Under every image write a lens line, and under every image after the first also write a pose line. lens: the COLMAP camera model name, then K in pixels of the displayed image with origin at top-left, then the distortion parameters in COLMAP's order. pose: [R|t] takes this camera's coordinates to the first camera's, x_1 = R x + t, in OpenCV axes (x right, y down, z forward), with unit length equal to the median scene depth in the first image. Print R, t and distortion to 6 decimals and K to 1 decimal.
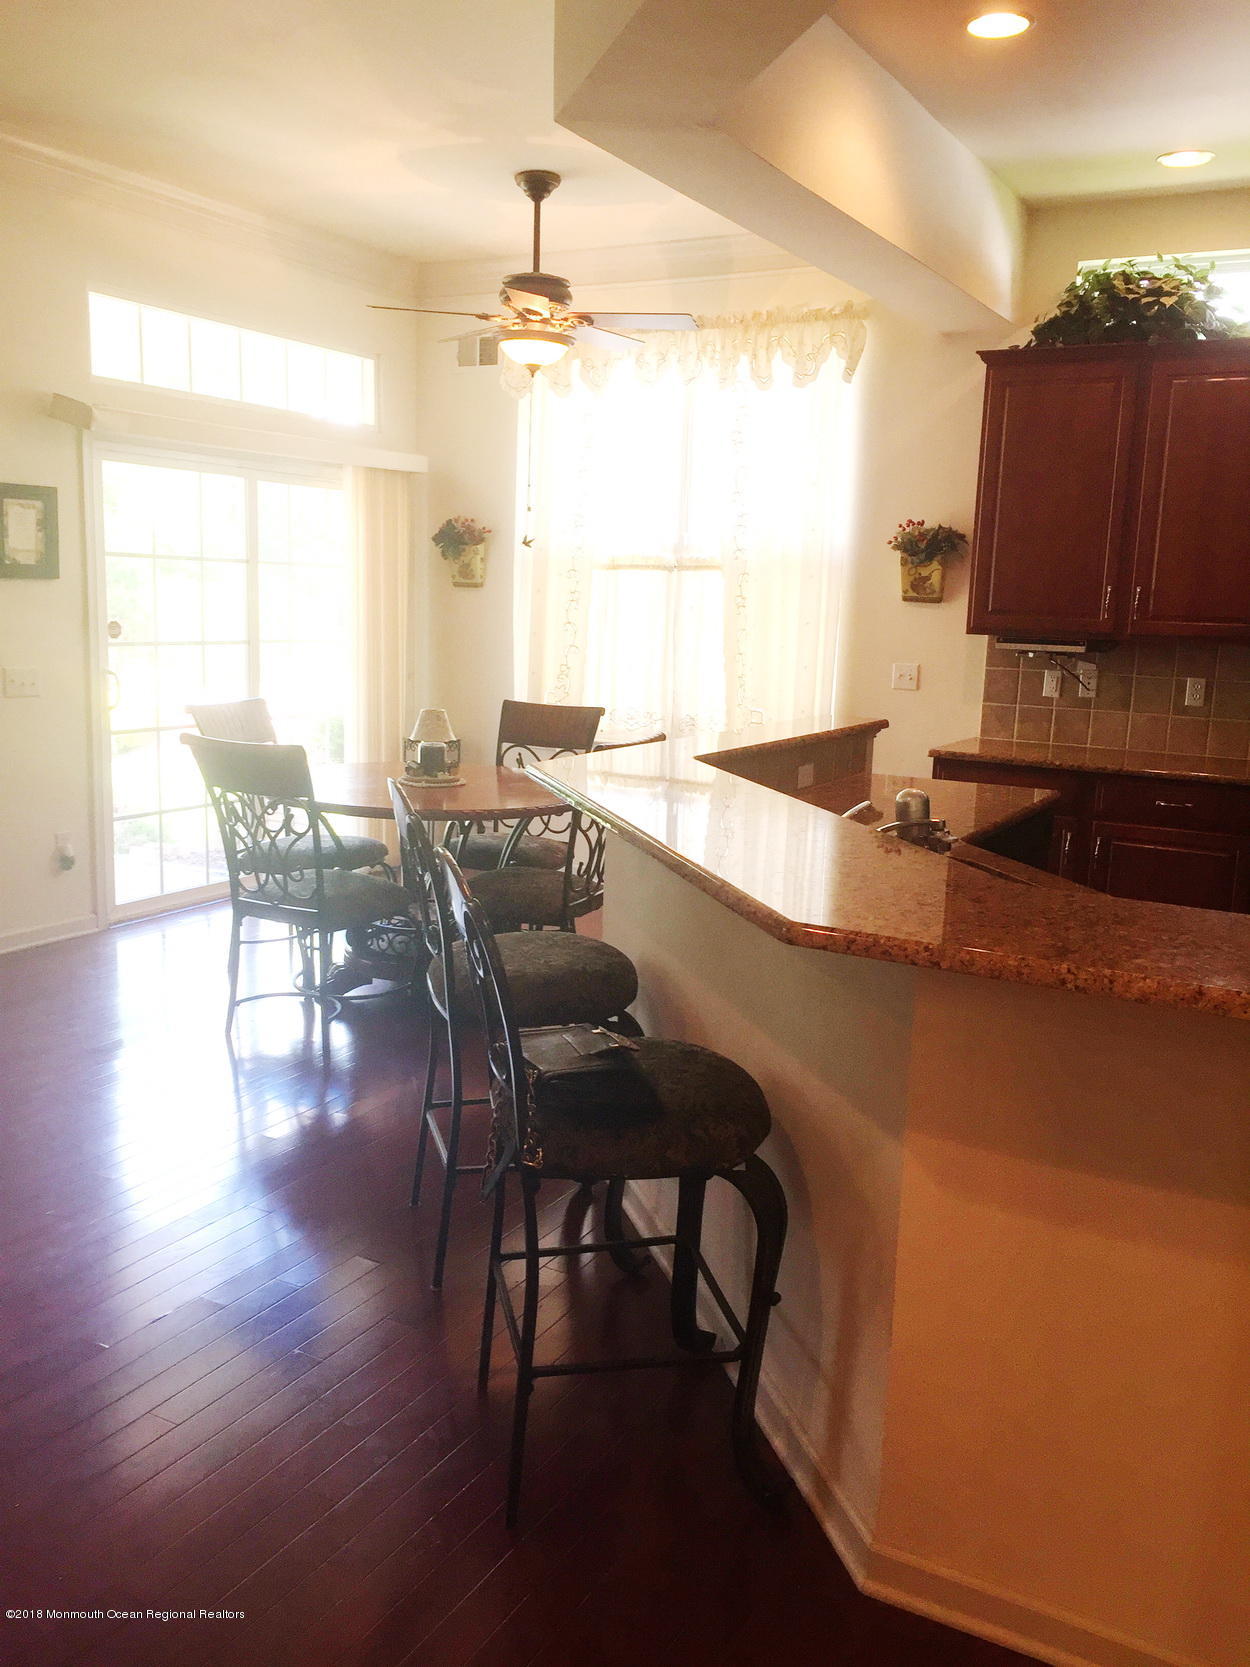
lens RADIAL K [[1408.3, 0, 622.0], [0, 1408.3, 828.1], [0, 0, 1]] dist [0.031393, -0.023314]
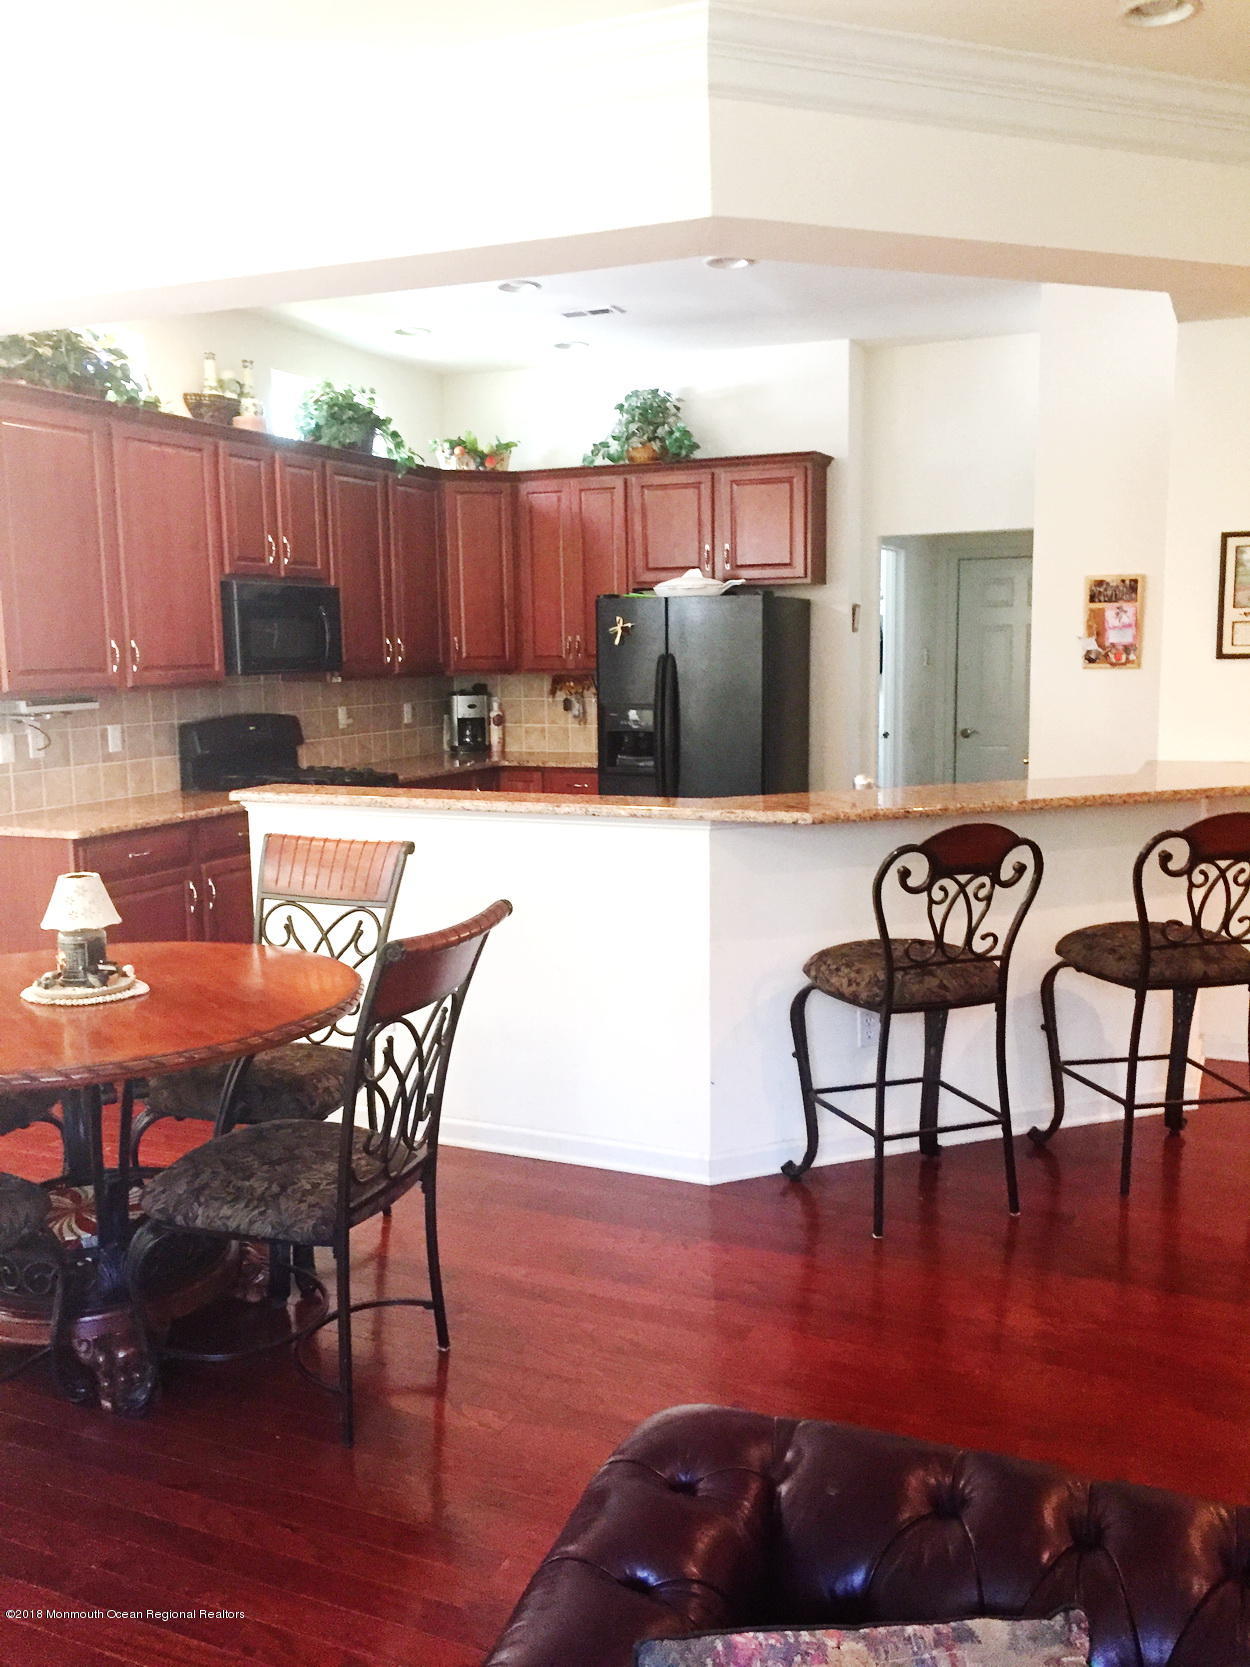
lens RADIAL K [[1408.3, 0, 629.9], [0, 1408.3, 831.0], [0, 0, 1]] dist [0.031393, -0.023314]
pose [[-0.106337, -0.164689, 0.980597, -0.619873], [0.180815, 0.966543, 0.181937, -0.141110], [-0.977752, 0.196653, -0.073001, 0.674777]]
